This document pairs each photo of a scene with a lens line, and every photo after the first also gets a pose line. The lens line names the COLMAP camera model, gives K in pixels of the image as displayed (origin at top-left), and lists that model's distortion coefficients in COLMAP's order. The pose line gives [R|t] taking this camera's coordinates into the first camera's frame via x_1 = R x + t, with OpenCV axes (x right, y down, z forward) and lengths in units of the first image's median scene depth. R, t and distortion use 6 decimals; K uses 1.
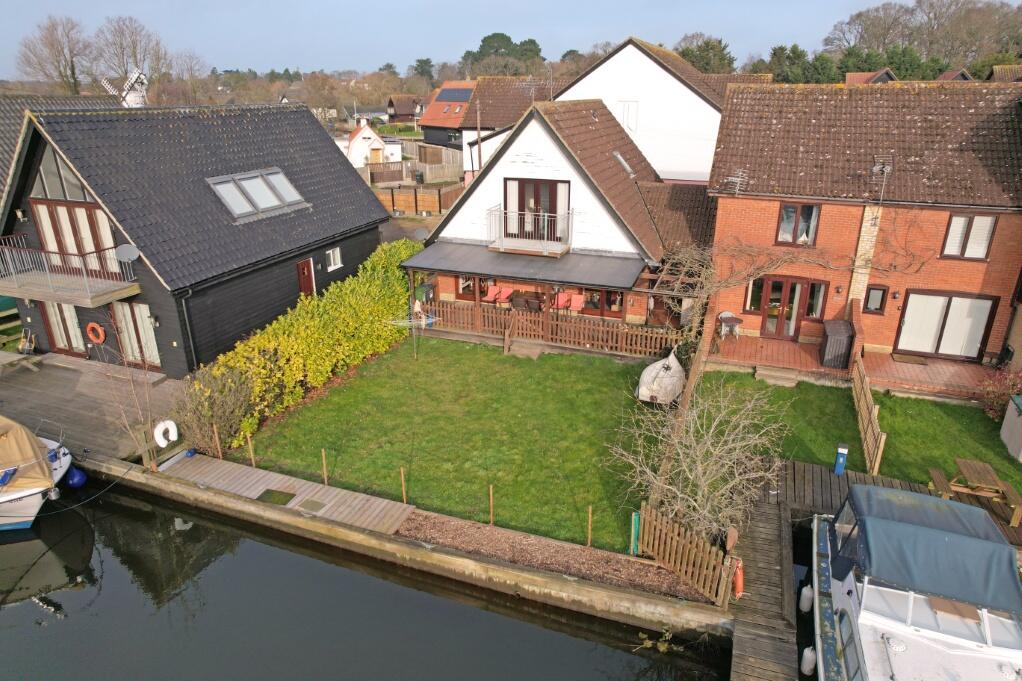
lens RADIAL K [[649.4, 0, 511.0], [0, 649.4, 340.5], [0, 0, 1]] dist [-0.046425, 0.055449]
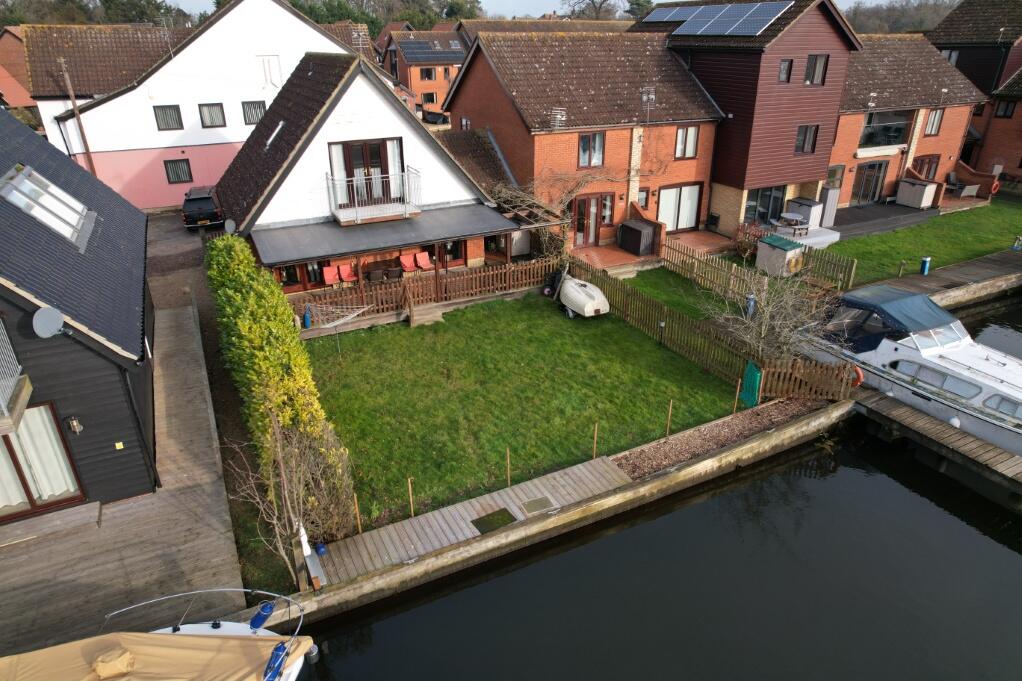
lens RADIAL K [[649.4, 0, 511.0], [0, 649.4, 340.5], [0, 0, 1]] dist [-0.046425, 0.055449]
pose [[0.679056, -0.313667, 0.663698, -0.598609], [0.273813, 0.947093, 0.167452, -0.086822], [-0.681109, 0.068020, 0.729016, 0.240059]]
